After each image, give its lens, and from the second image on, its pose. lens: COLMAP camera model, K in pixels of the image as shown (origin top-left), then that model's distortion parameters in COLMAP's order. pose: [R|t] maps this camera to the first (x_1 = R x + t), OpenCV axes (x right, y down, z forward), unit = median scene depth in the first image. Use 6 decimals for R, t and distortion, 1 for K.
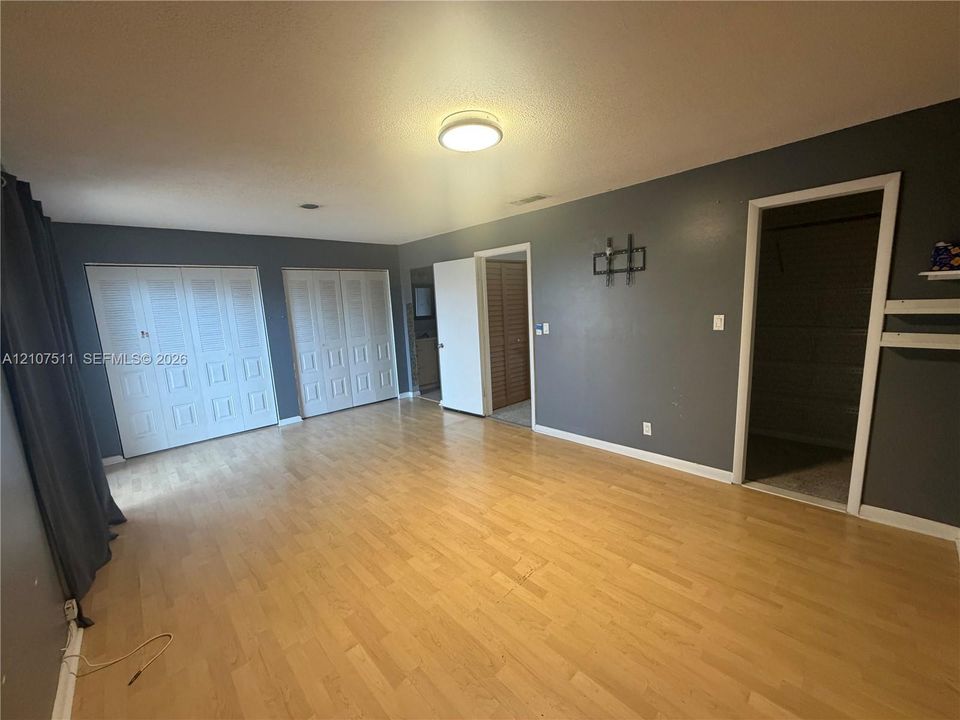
lens RADIAL K [[386.9, 0, 480.5], [0, 386.9, 362.8], [0, 0, 1]] dist [-0.001334, -0.000587]
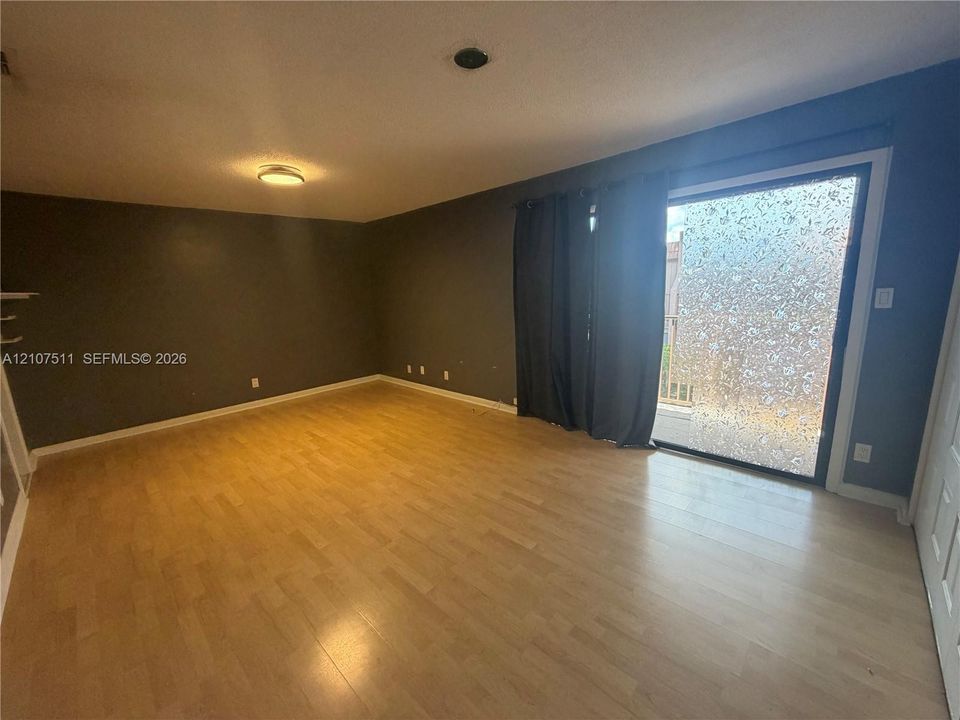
lens RADIAL K [[386.9, 0, 481.2], [0, 386.9, 362.2], [0, 0, 1]] dist [-0.001334, -0.000587]
pose [[-0.994619, 0.095762, -0.039539, -0.525715], [0.076366, 0.935549, 0.344844, -0.283052], [0.070013, 0.339968, -0.937827, 2.120473]]
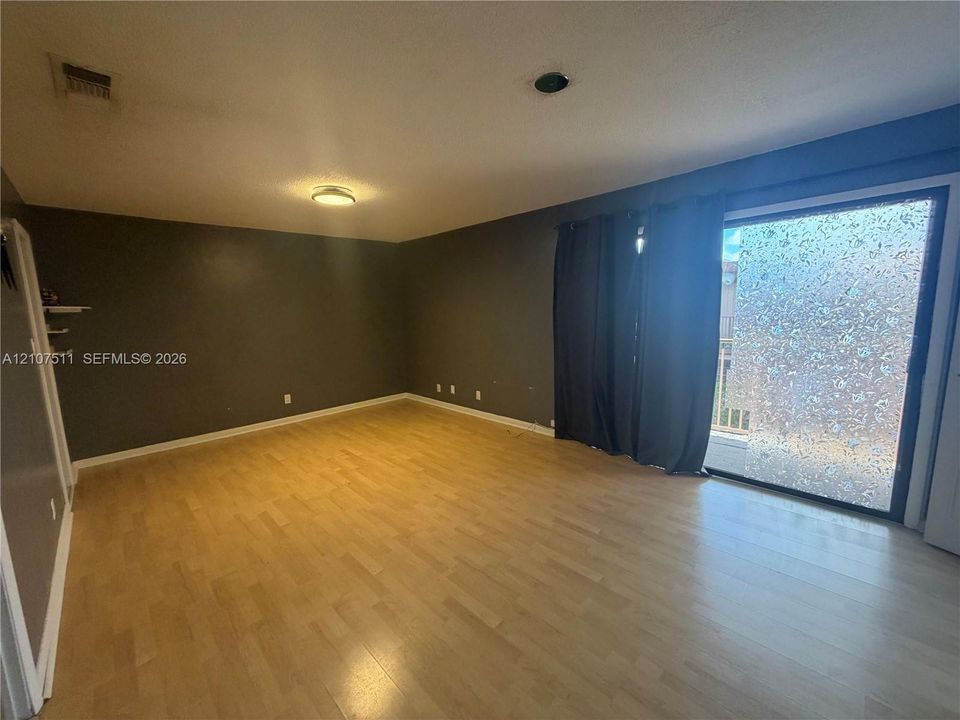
lens RADIAL K [[386.9, 0, 479.9], [0, 386.9, 362.1], [0, 0, 1]] dist [-0.001334, -0.000587]
pose [[-0.996896, 0.076652, -0.017944, -0.411980], [0.067979, 0.953121, 0.294853, -0.287187], [0.039704, 0.292719, -0.955374, 2.097651]]
